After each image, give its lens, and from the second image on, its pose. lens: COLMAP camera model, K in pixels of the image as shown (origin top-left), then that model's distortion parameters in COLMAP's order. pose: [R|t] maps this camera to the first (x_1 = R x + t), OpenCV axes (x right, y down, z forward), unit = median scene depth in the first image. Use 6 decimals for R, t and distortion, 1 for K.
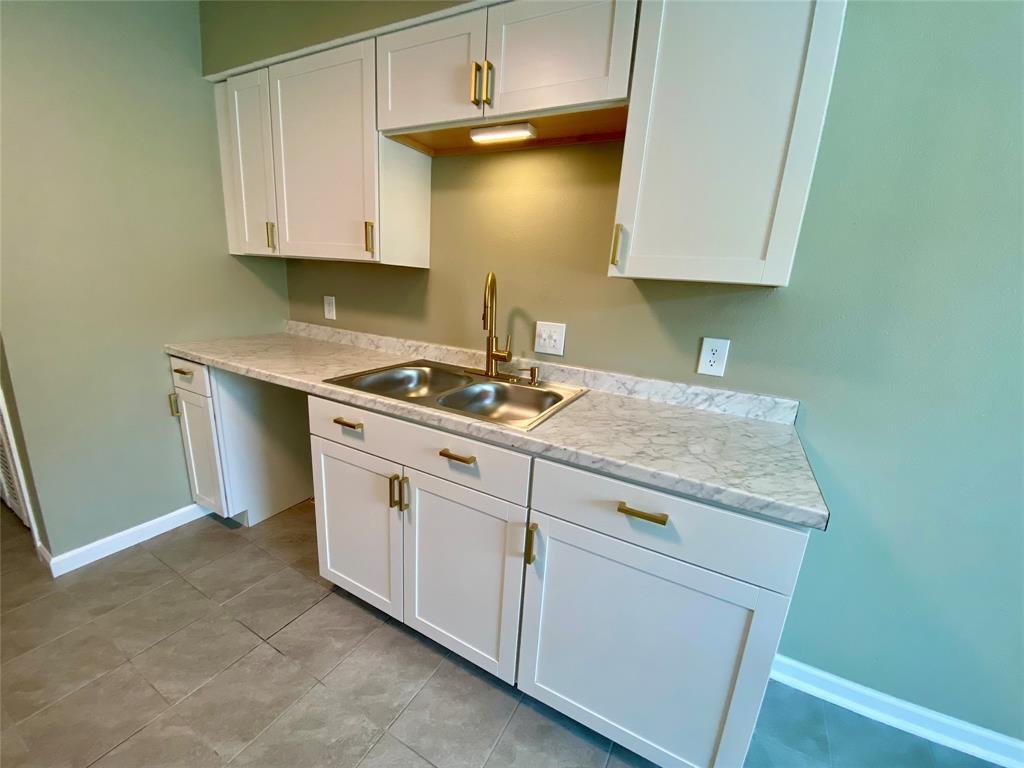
lens RADIAL K [[416.2, 0, 512.0], [0, 416.2, 384.0], [0, 0, 1]] dist [0.027088, -0.023007]
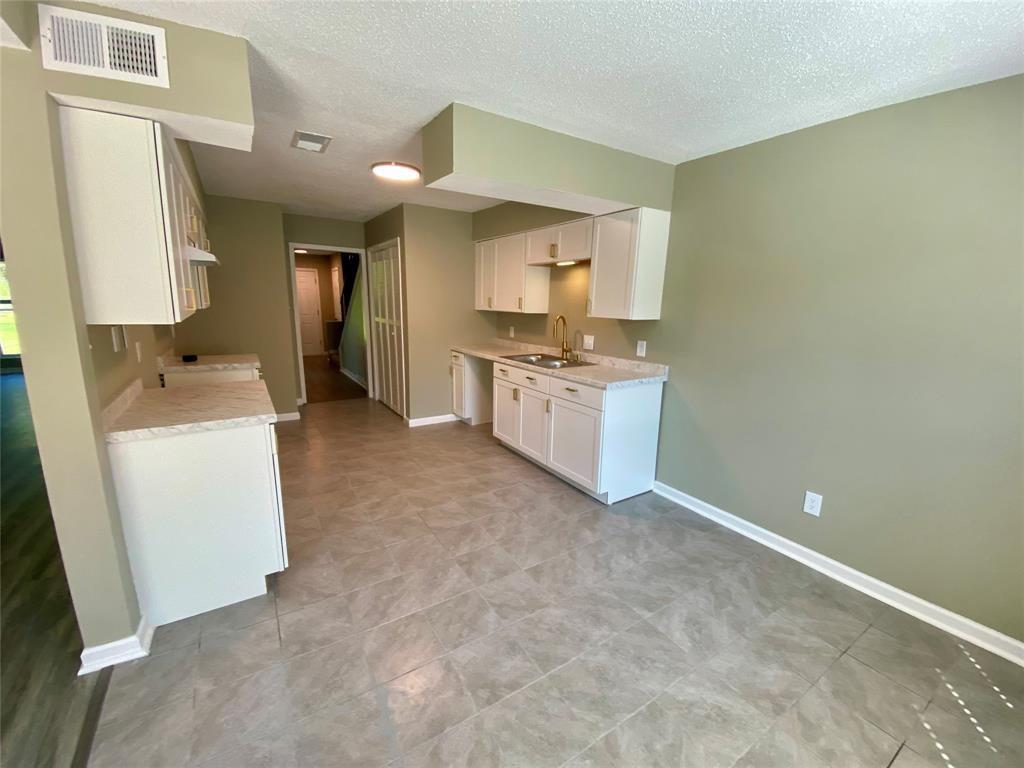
lens RADIAL K [[416.2, 0, 512.0], [0, 416.2, 384.0], [0, 0, 1]] dist [0.027088, -0.023007]
pose [[0.876660, 0.049749, -0.478531, 0.854388], [-0.085705, 0.994879, -0.053582, 0.281453], [0.473414, 0.087986, 0.876434, -1.210630]]
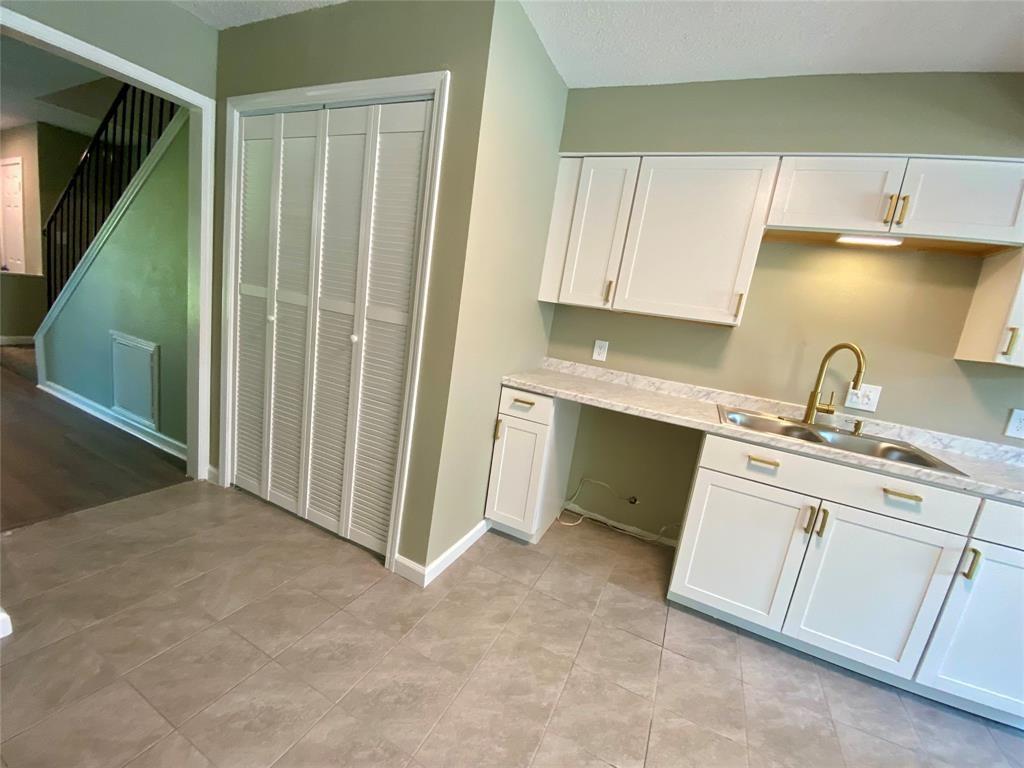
lens RADIAL K [[416.2, 0, 512.0], [0, 416.2, 384.0], [0, 0, 1]] dist [0.027088, -0.023007]
pose [[0.995235, 0.069030, 0.068869, -1.037674], [-0.064415, 0.995663, -0.067129, -0.000118], [-0.073204, 0.062373, 0.995365, -0.144948]]
